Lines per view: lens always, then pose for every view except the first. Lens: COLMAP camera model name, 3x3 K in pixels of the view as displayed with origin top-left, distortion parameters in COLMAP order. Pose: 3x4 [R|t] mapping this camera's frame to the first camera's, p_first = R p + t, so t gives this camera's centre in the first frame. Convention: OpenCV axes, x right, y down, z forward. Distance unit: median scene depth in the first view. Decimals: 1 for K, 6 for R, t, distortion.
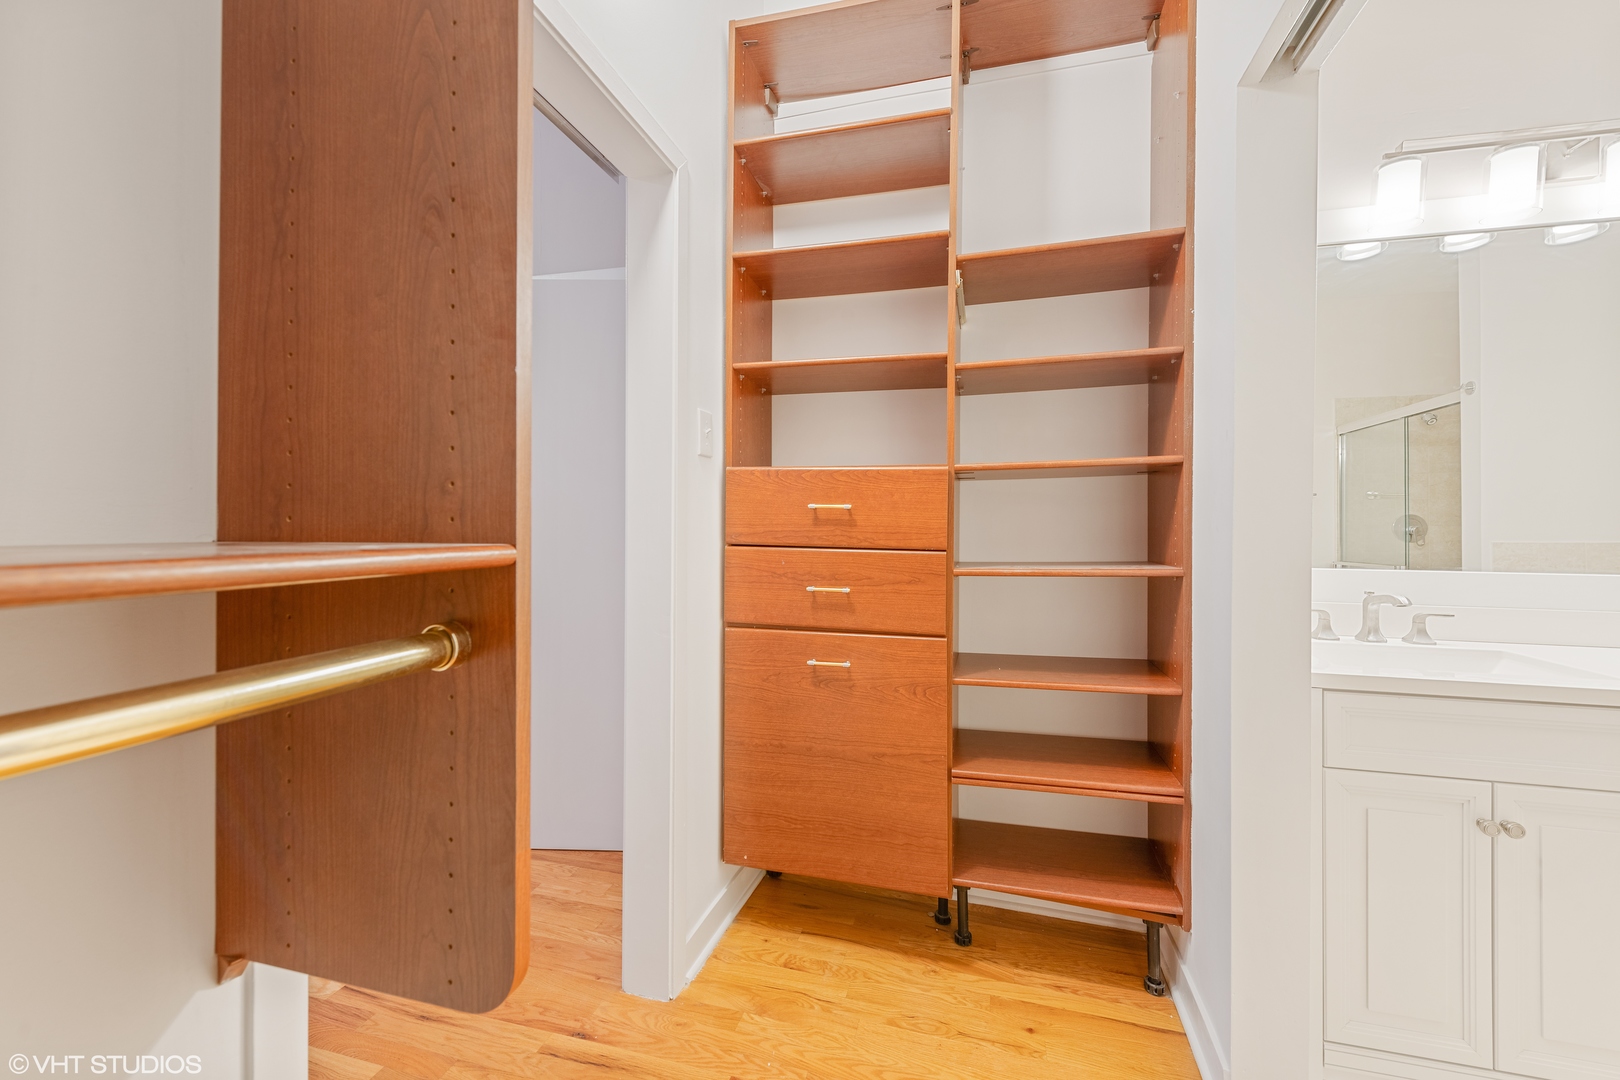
lens RADIAL K [[632.3, 0, 830.5], [0, 632.3, 534.9], [0, 0, 1]] dist [-0.000586, -0.000177]
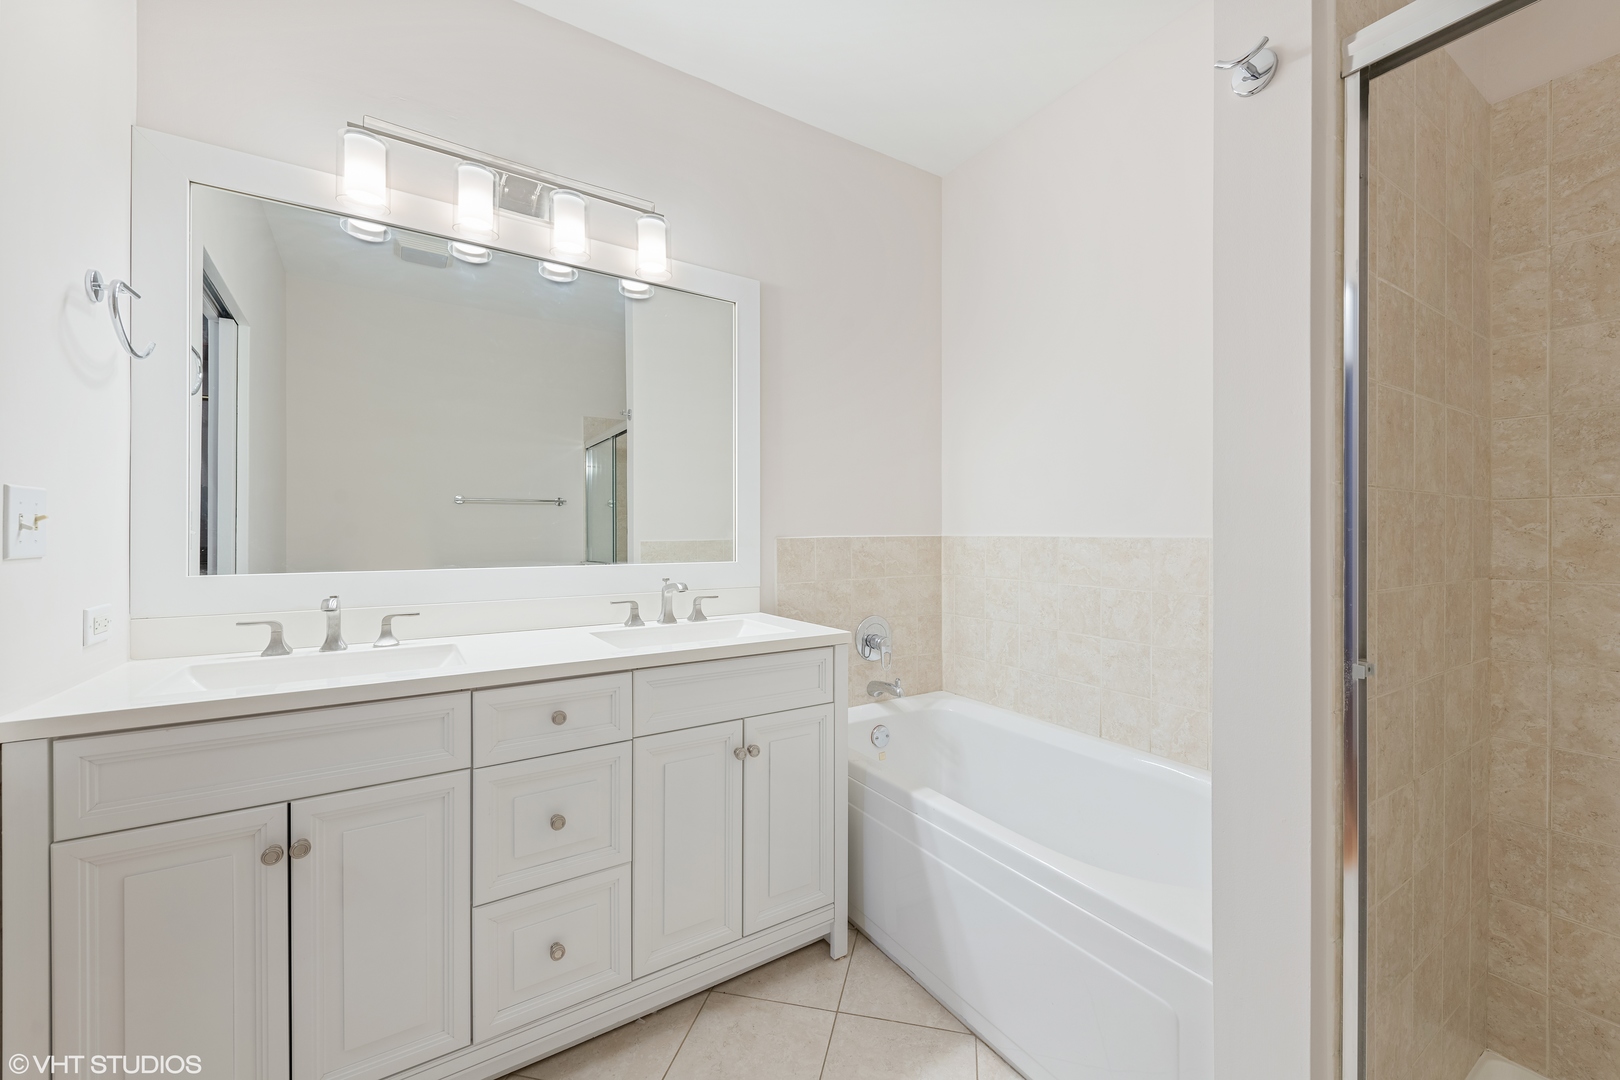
lens RADIAL K [[632.3, 0, 830.5], [0, 632.3, 534.9], [0, 0, 1]] dist [-0.000586, -0.000177]
pose [[0.670218, -0.003977, 0.742154, 0.236888], [0.005769, 0.999983, 0.000149, 0.002638], [-0.742142, 0.004181, 0.670230, -0.051125]]
